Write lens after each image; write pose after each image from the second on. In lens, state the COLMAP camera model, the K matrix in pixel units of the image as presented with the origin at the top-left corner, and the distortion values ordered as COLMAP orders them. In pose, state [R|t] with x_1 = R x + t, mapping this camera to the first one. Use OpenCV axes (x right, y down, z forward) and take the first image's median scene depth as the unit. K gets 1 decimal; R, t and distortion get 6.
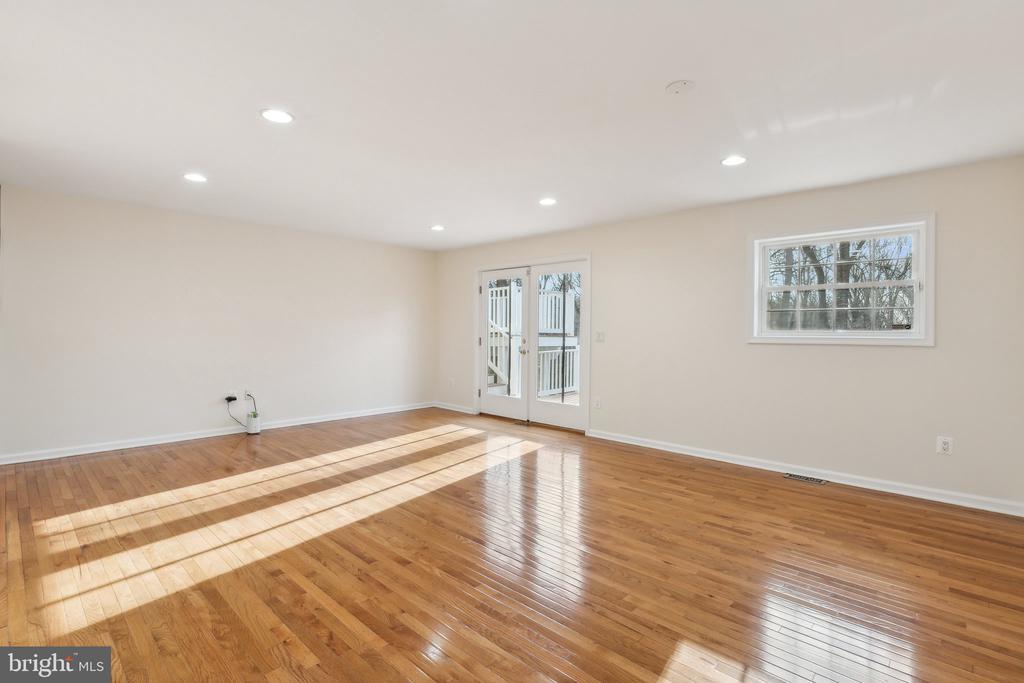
lens RADIAL K [[476.6, 0, 512.0], [0, 476.6, 341.5], [0, 0, 1]] dist [-0.005427, -0.000902]
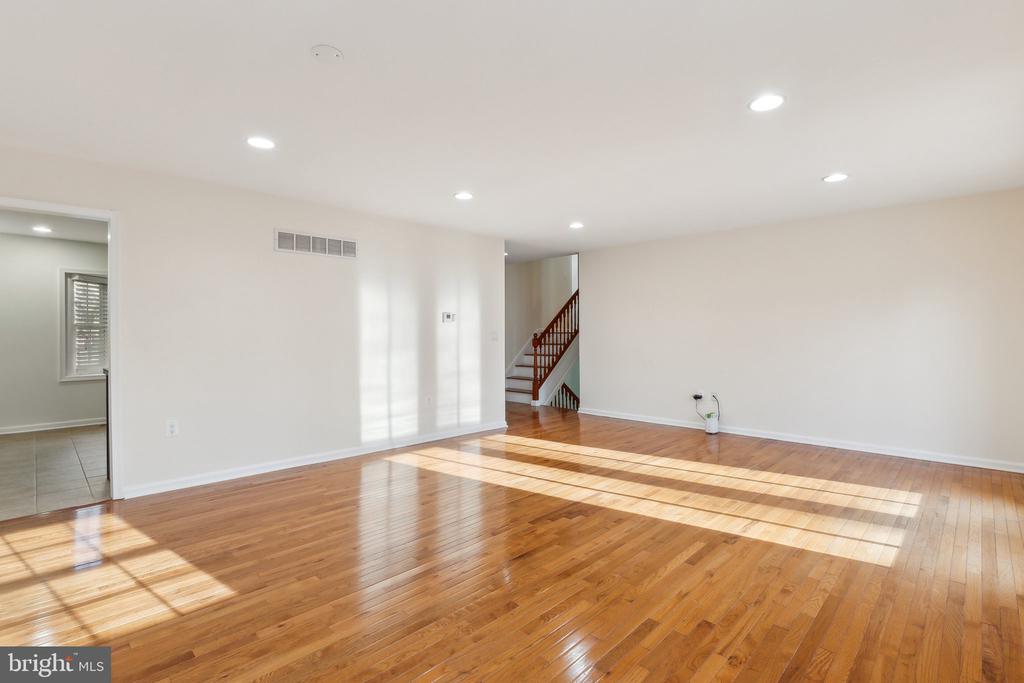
lens RADIAL K [[494.2, 0, 522.8], [0, 494.2, 339.7], [0, 0, 1]] dist [-0.013980, -0.000206]
pose [[-0.007137, 0.003420, -0.999969, 0.786432], [-0.019965, 0.999794, 0.003562, -0.011277], [0.999775, 0.019989, -0.007067, 0.852160]]
